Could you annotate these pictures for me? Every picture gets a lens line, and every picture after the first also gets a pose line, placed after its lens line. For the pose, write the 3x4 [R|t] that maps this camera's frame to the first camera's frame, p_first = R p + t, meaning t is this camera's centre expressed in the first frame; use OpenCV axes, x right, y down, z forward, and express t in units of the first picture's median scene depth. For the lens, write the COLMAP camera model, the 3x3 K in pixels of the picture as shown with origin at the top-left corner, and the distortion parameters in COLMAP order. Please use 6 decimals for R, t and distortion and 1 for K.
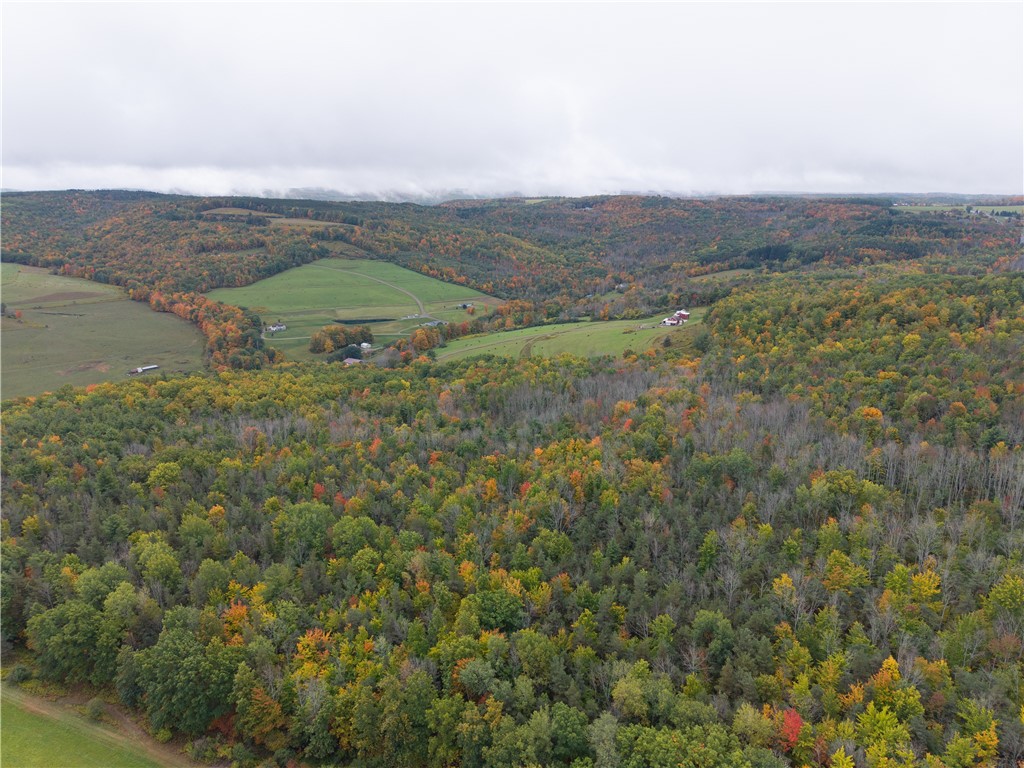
lens RADIAL K [[682.5, 0, 511.7], [0, 682.5, 386.9], [0, 0, 1]] dist [0.025638, -0.025236]
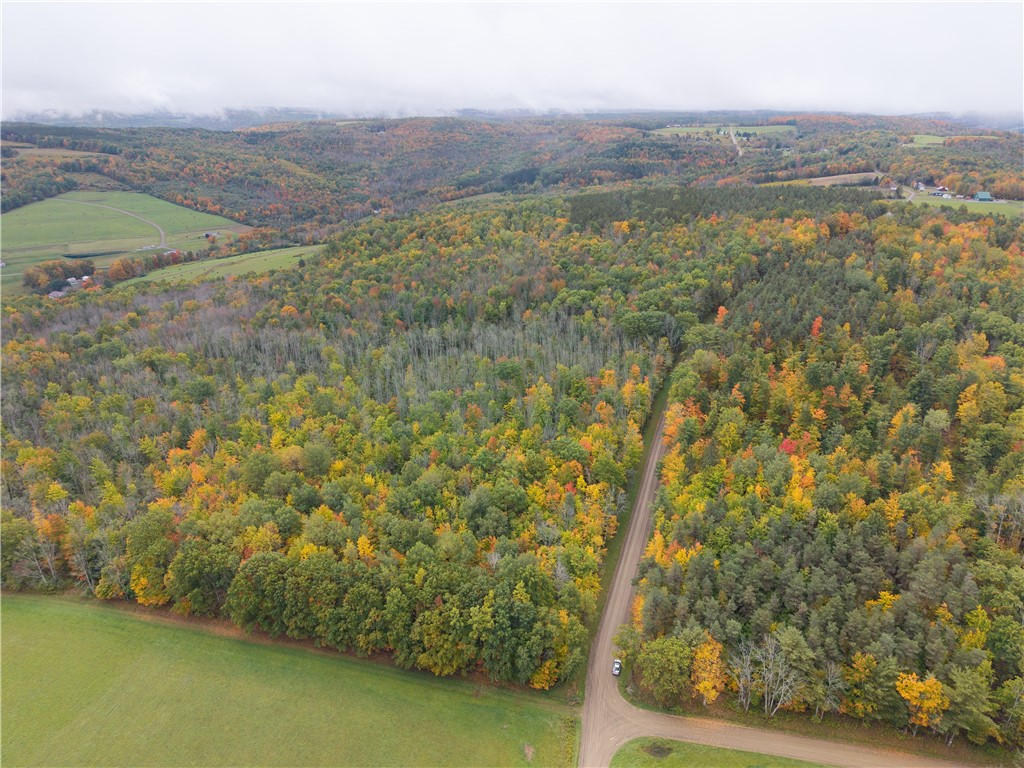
lens RADIAL K [[682.5, 0, 511.5], [0, 682.5, 382.2], [0, 0, 1]] dist [0.025638, -0.025236]
pose [[0.984311, -0.070985, 0.161534, 0.172477], [0.054020, 0.992780, 0.107100, 0.013543], [-0.167971, -0.096694, 0.981038, -0.102029]]
